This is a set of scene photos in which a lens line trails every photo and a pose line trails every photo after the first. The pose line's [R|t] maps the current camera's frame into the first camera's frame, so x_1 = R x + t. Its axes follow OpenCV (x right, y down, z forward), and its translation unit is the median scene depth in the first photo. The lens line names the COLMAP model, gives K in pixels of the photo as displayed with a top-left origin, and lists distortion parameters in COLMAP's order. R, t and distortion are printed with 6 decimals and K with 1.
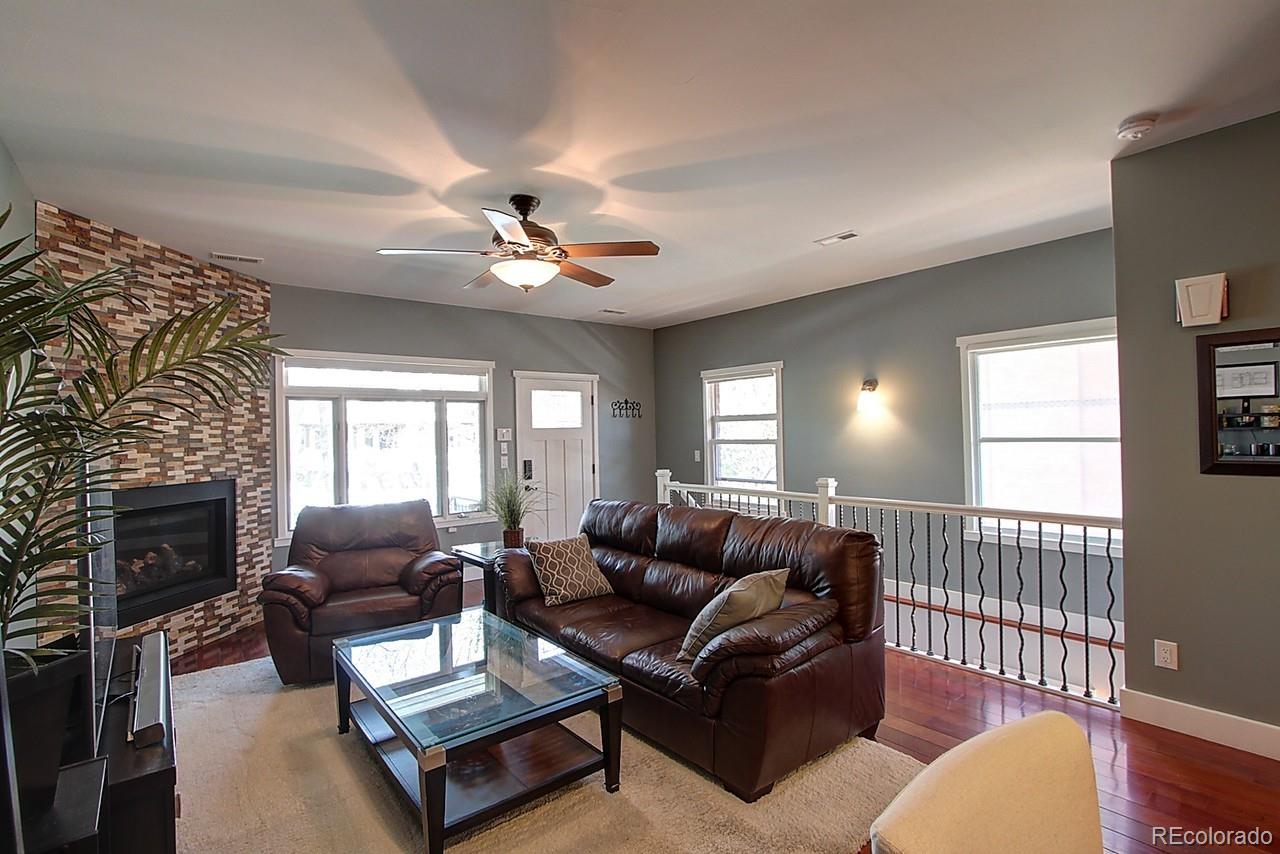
lens RADIAL K [[591.0, 0, 637.3], [0, 591.0, 424.1], [0, 0, 1]] dist [-0.020886, 0.003954]
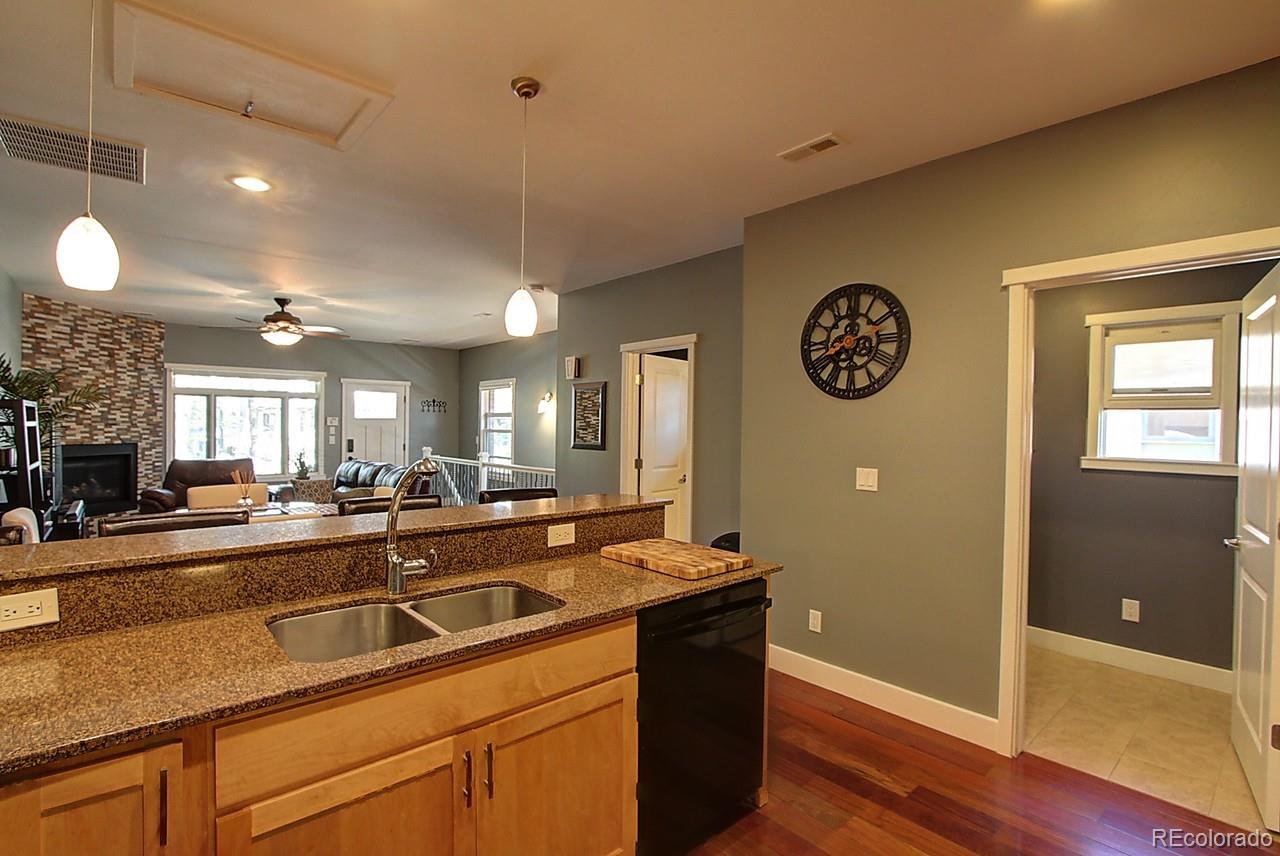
lens RADIAL K [[603.5, 0, 629.5], [0, 603.5, 427.7], [0, 0, 1]] dist [-0.022402, 0.004321]
pose [[0.999122, 0.030019, 0.029223, 0.704045], [-0.030569, 0.999361, 0.018535, -0.025612], [-0.028648, -0.019412, 0.999401, -0.779288]]
